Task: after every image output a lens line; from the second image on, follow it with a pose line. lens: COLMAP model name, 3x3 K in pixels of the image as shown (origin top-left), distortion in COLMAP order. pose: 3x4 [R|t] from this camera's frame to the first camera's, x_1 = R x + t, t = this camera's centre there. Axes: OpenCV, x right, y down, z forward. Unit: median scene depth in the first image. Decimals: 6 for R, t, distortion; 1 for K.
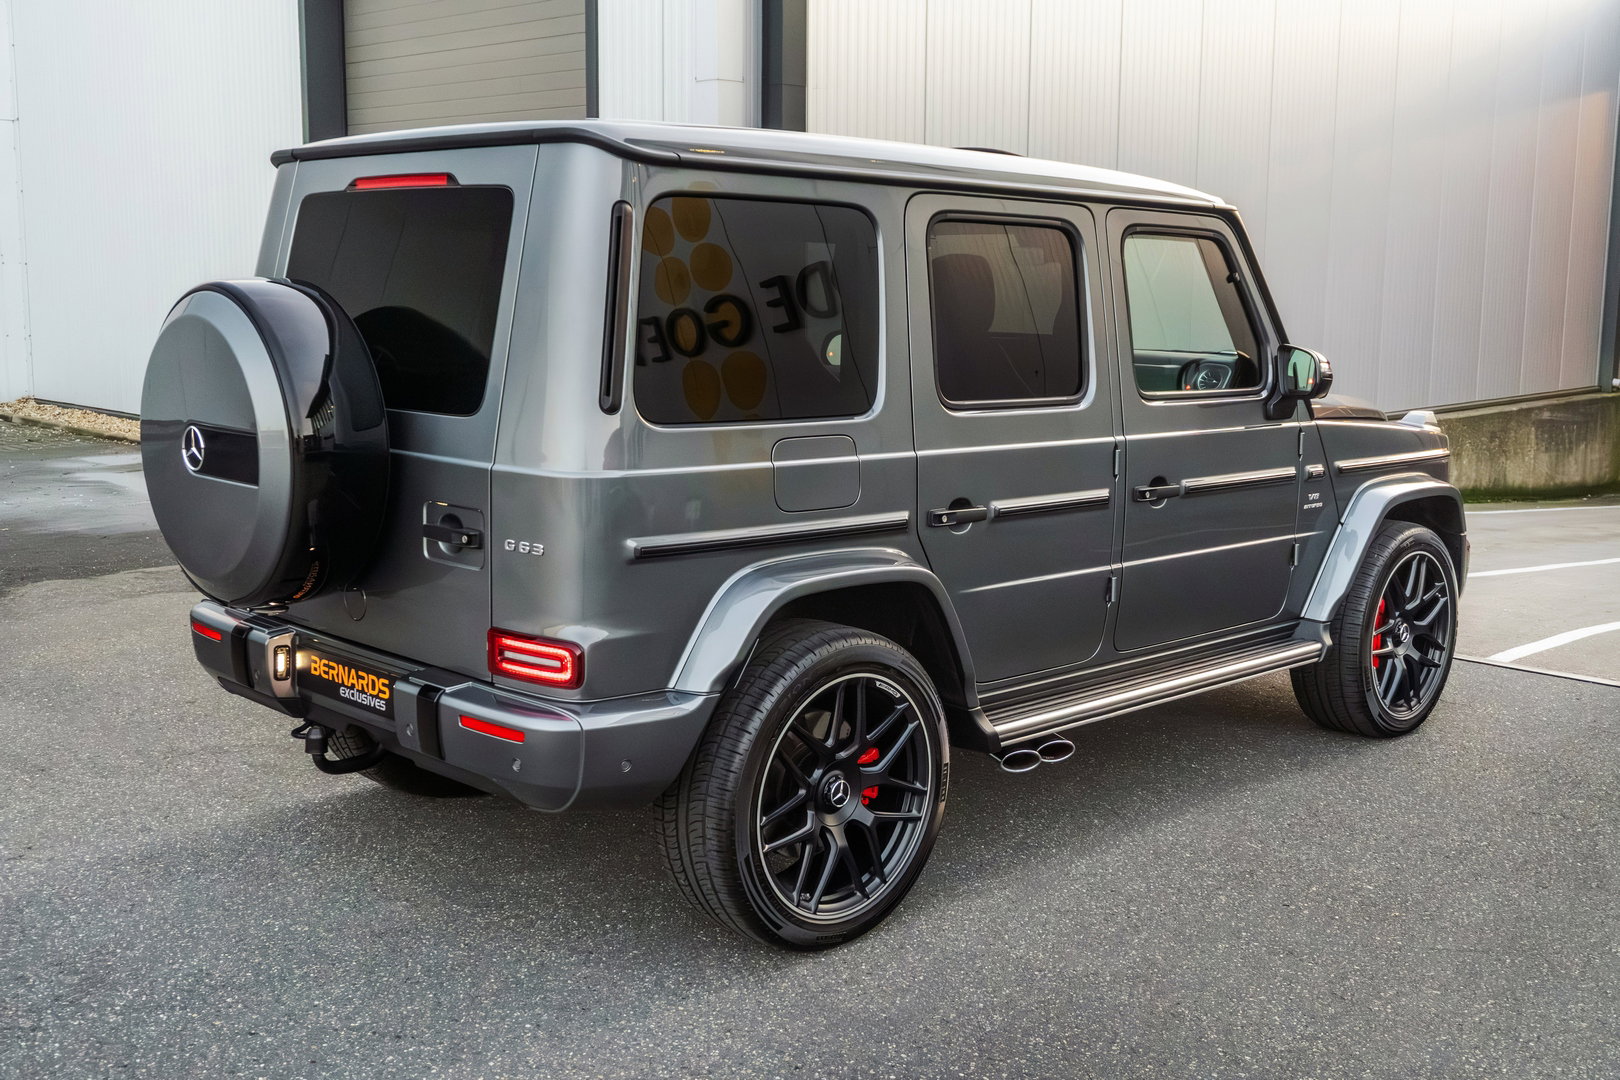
lens RADIAL K [[1711.0, 0, 810.0], [0, 1711.0, 540.0], [0, 0, 1]] dist [-0.027150, 0.000887]
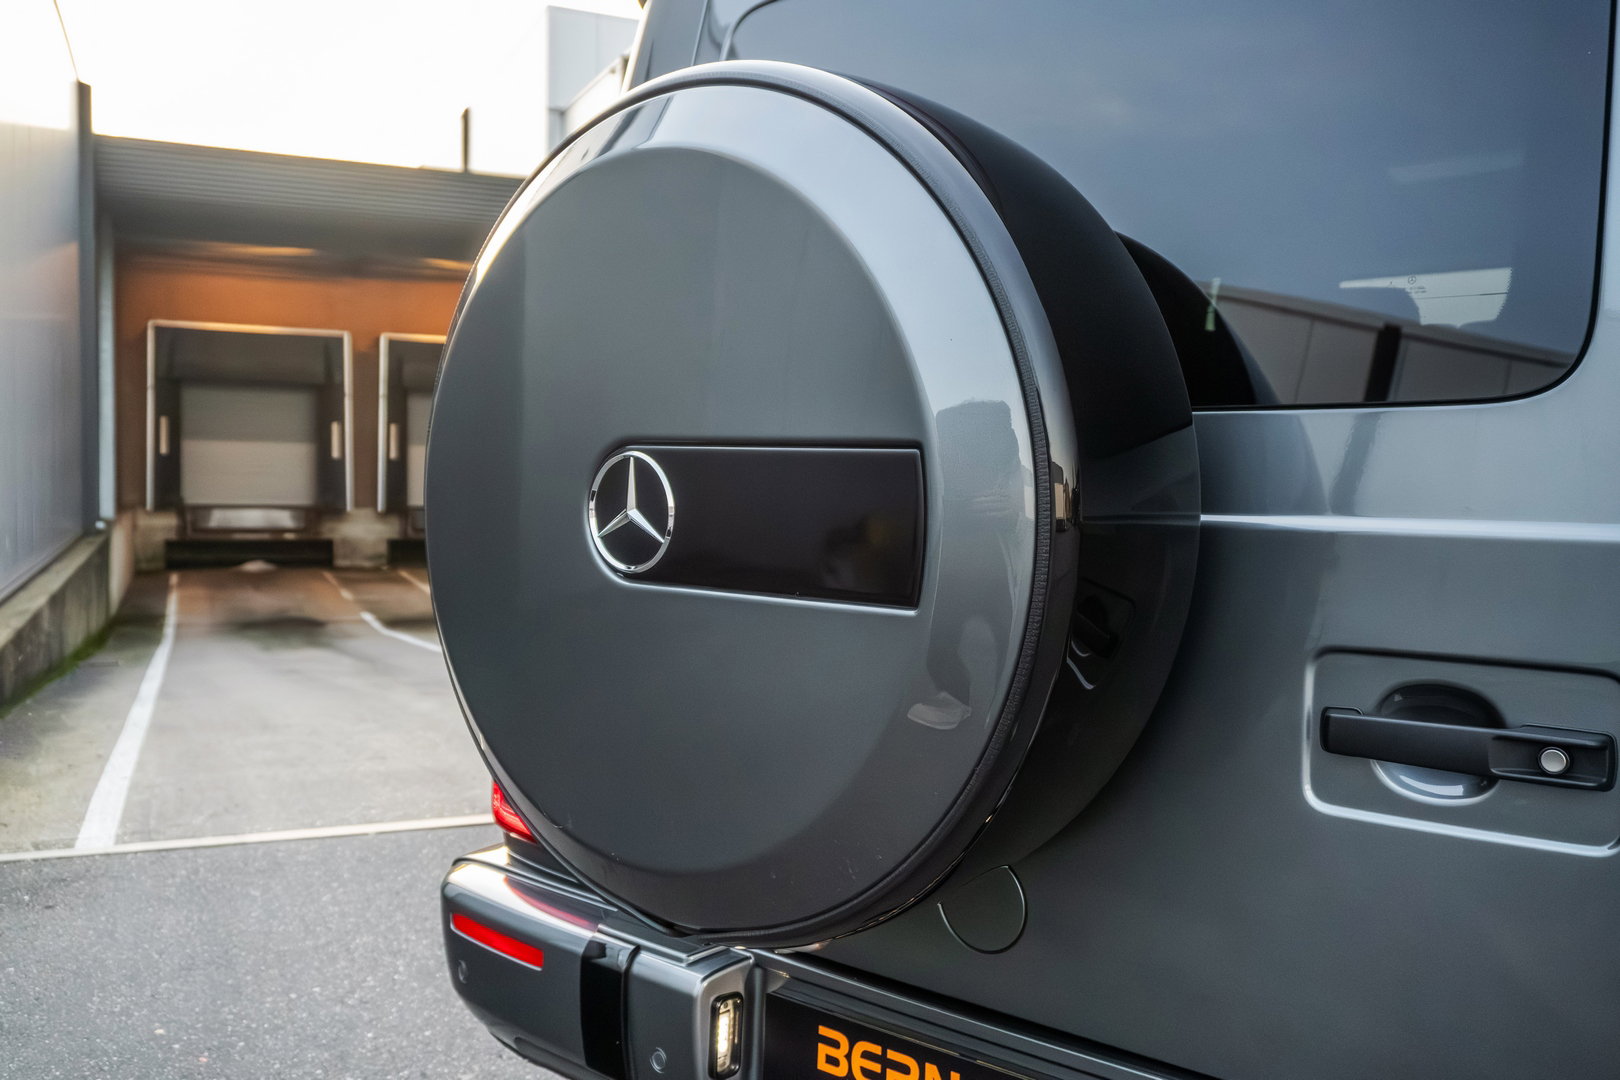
lens RADIAL K [[1372.9, 0, 810.0], [0, 1372.9, 540.0], [0, 0, 1]] dist [0.001287, -0.010398]
pose [[0.996127, -0.002722, 0.087882, -0.329176], [0.012323, 0.993978, -0.108887, -0.014133], [-0.087057, 0.109548, 0.990162, 0.666335]]
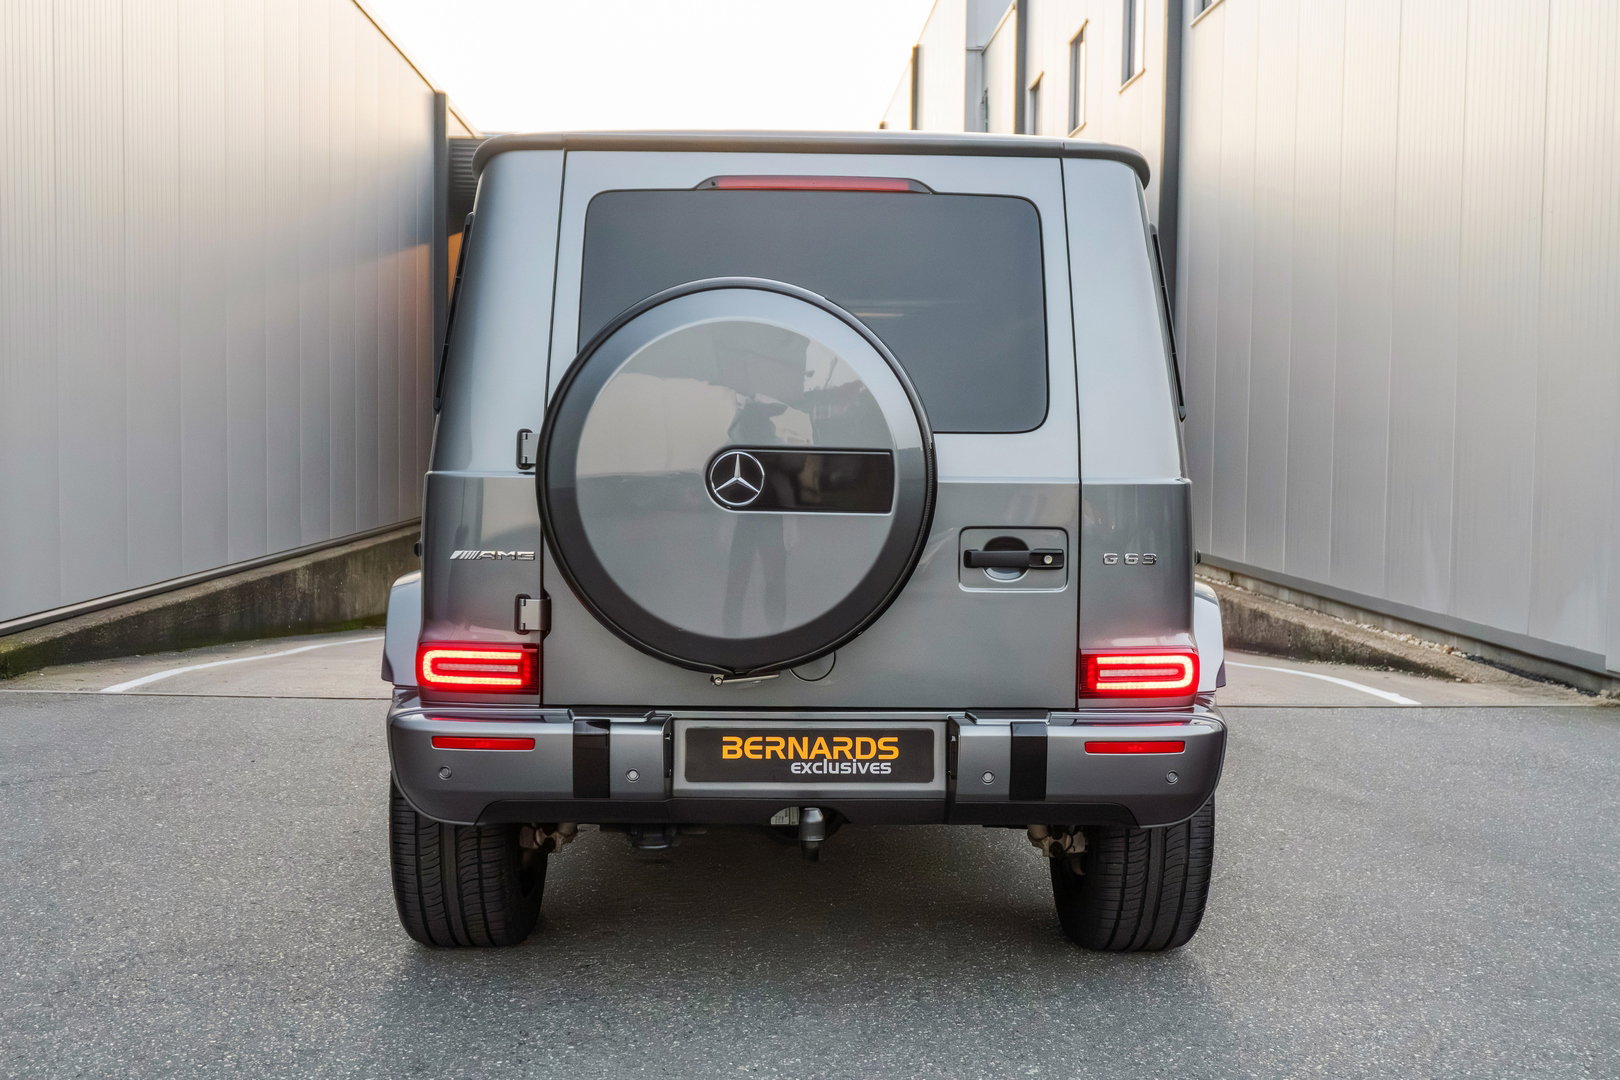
lens RADIAL K [[1711.0, 0, 810.0], [0, 1711.0, 540.0], [0, 0, 1]] dist [-0.027150, 0.000887]
pose [[0.694076, -0.042180, 0.718665, -0.870948], [0.111385, 0.992553, -0.049319, 0.018714], [-0.711233, 0.114280, 0.693605, 0.389295]]
